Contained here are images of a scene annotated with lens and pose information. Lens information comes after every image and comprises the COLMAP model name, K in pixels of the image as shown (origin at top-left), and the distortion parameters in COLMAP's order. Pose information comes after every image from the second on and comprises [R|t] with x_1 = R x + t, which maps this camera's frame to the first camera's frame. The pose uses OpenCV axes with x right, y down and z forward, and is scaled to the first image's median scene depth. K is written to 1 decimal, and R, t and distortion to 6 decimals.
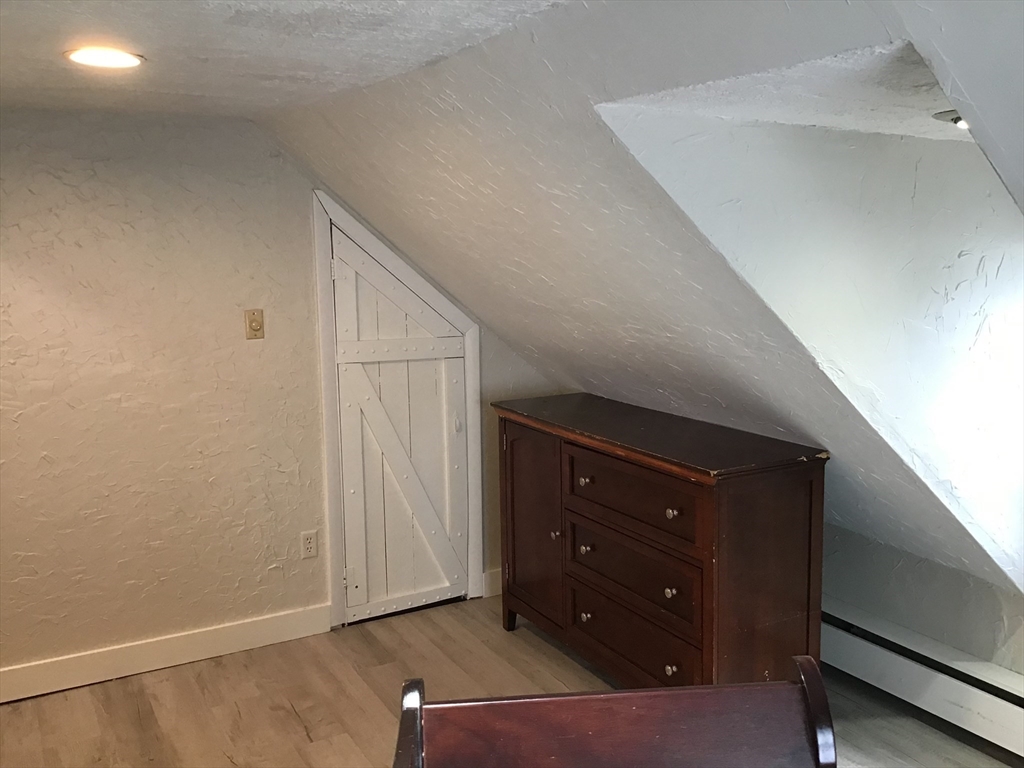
lens RADIAL K [[925.9, 0, 512.0], [0, 925.9, 384.0], [0, 0, 1]] dist [0.126925, -0.242508]
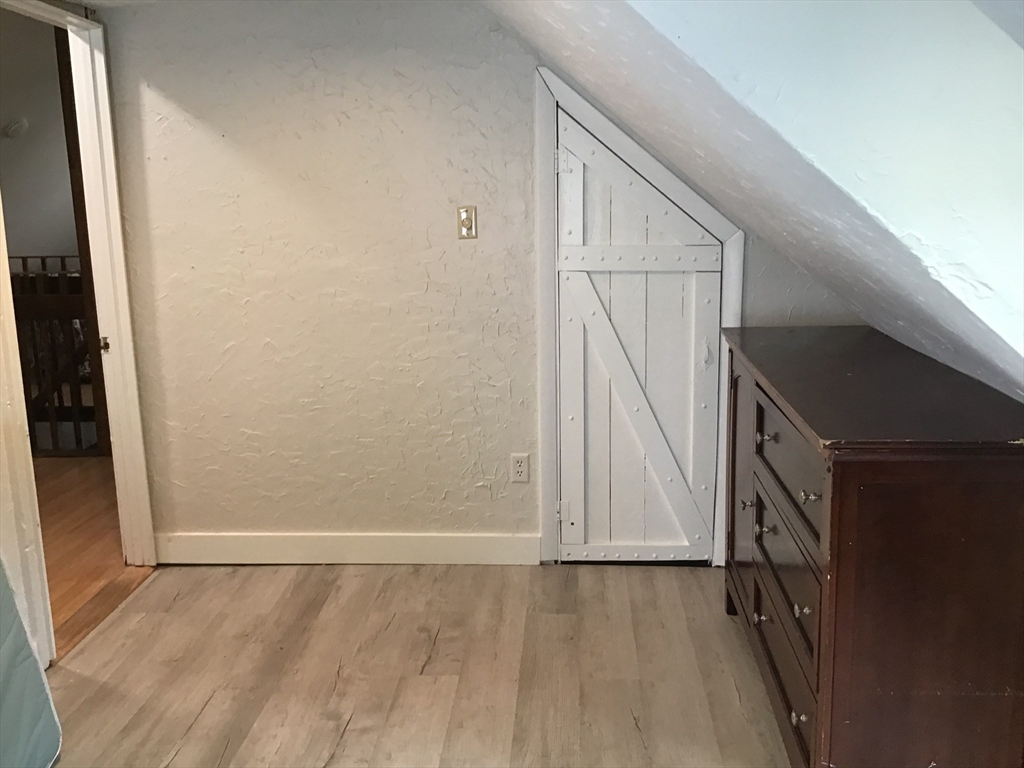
lens RADIAL K [[925.9, 0, 512.0], [0, 925.9, 384.0], [0, 0, 1]] dist [0.126925, -0.242508]
pose [[0.835817, 0.107547, -0.538372, 0.260298], [-0.069813, 0.993485, 0.090079, 0.008324], [0.544552, -0.037704, 0.837879, 0.236217]]
